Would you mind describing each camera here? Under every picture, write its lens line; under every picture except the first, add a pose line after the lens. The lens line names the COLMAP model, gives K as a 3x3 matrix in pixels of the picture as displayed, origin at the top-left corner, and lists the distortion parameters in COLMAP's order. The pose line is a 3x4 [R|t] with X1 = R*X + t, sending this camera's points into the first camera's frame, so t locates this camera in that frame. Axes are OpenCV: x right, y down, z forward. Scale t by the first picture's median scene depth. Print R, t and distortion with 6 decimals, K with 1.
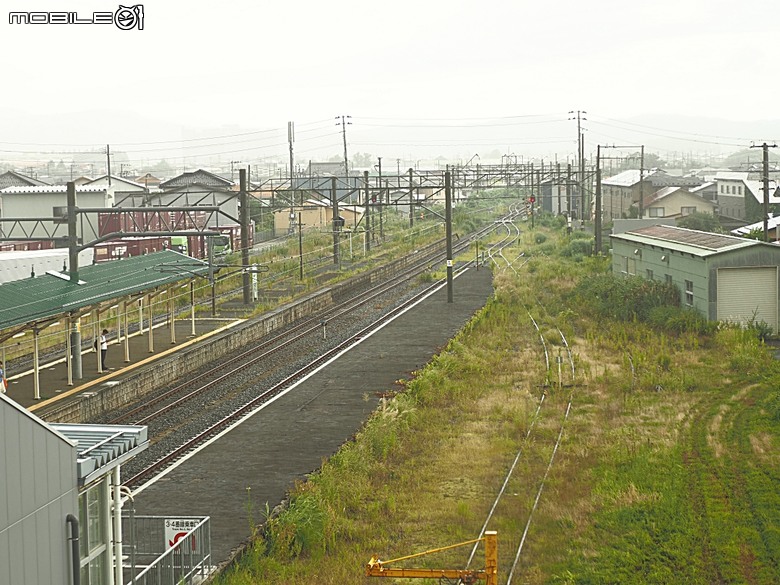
lens RADIAL K [[1756.6, 0, 390.4], [0, 1756.6, 297.2], [0, 0, 1]] dist [0.063141, 0.000000]
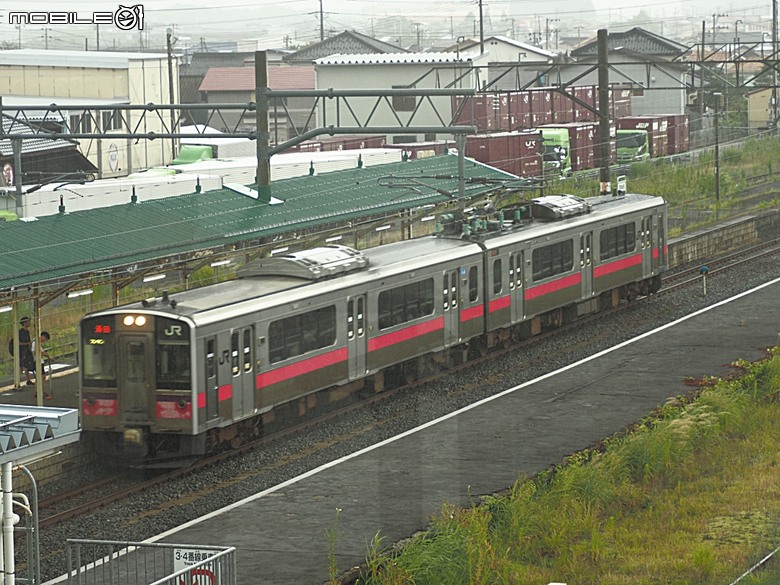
lens RADIAL K [[2765.0, 0, 389.8], [0, 2765.0, 290.0], [0, 0, 1]] dist [0.083213, 0.000000]
pose [[0.973965, 0.022619, -0.225566, 0.047588], [-0.017485, 0.999541, 0.024731, -0.000687], [0.226022, -0.020143, 0.973914, -0.007674]]
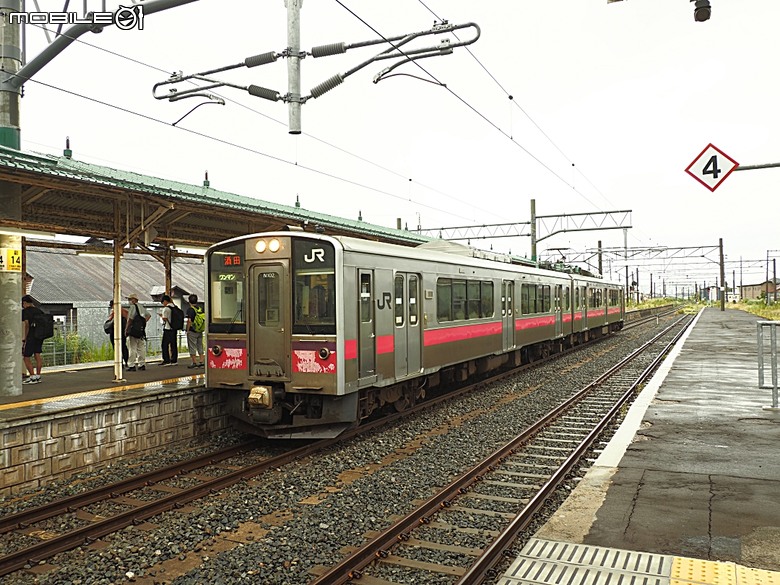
lens RADIAL K [[622.9, 0, 391.4], [0, 622.9, 292.7], [0, 0, 1]] dist [-0.004873, -0.000120]
pose [[0.947460, -0.001687, -0.319870, -0.004246], [-0.027980, 0.995716, -0.088128, 0.014226], [0.318648, 0.092448, 0.943354, 0.175647]]
